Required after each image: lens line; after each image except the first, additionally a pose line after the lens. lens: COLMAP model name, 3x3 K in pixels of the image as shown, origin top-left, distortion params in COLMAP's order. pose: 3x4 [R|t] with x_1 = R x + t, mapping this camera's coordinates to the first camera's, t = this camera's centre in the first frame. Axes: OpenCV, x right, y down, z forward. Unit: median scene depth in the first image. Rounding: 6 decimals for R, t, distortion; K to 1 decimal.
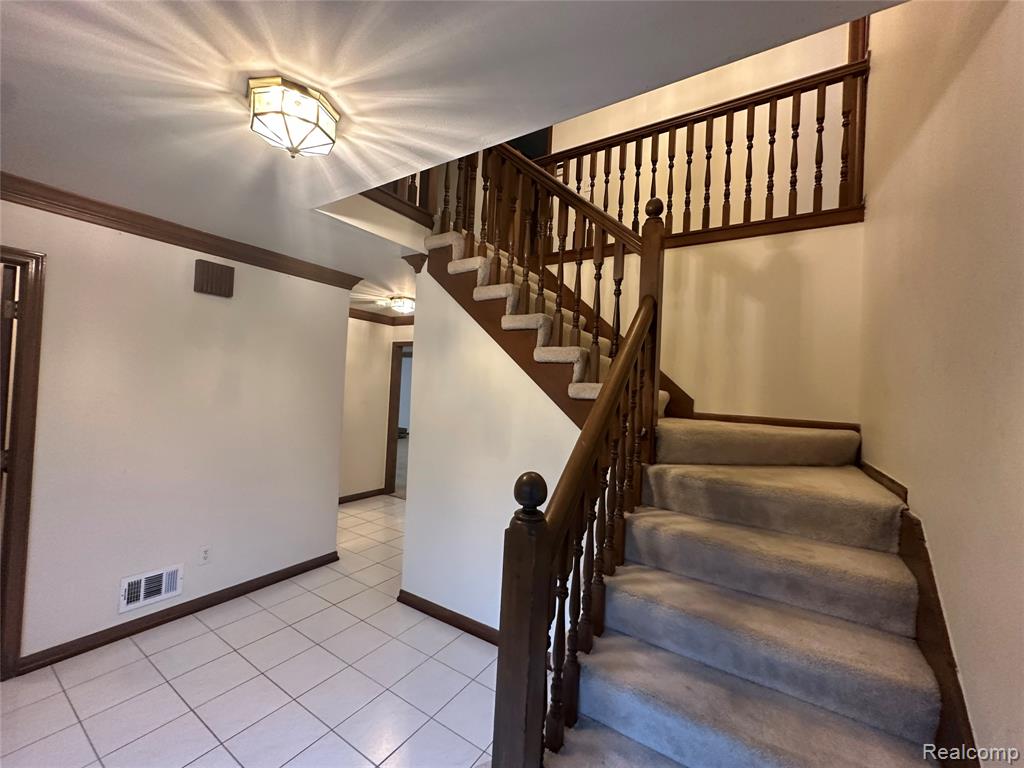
lens RADIAL K [[406.0, 0, 509.7], [0, 406.0, 383.2], [0, 0, 1]] dist [-0.005641, 0.001489]
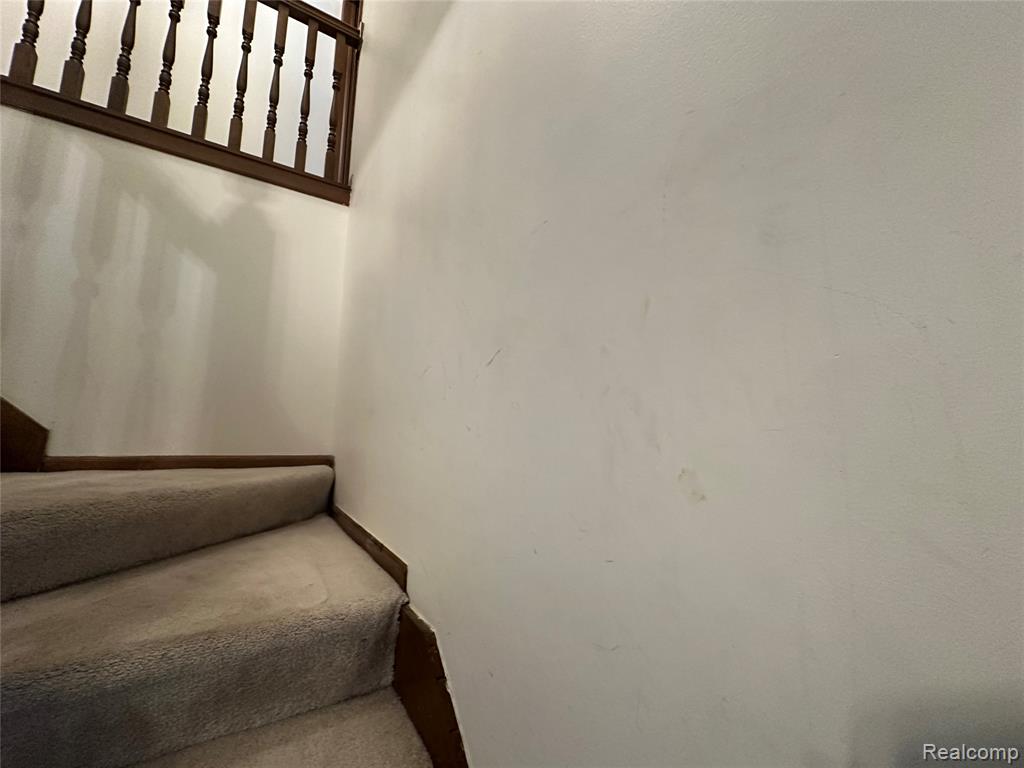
lens RADIAL K [[406.0, 0, 509.6], [0, 406.0, 380.9], [0, 0, 1]] dist [-0.005641, 0.001489]
pose [[0.411928, 0.078186, 0.907856, 0.286312], [-0.011418, 0.996677, -0.080655, 0.018642], [-0.911145, 0.022858, 0.411452, 0.365931]]
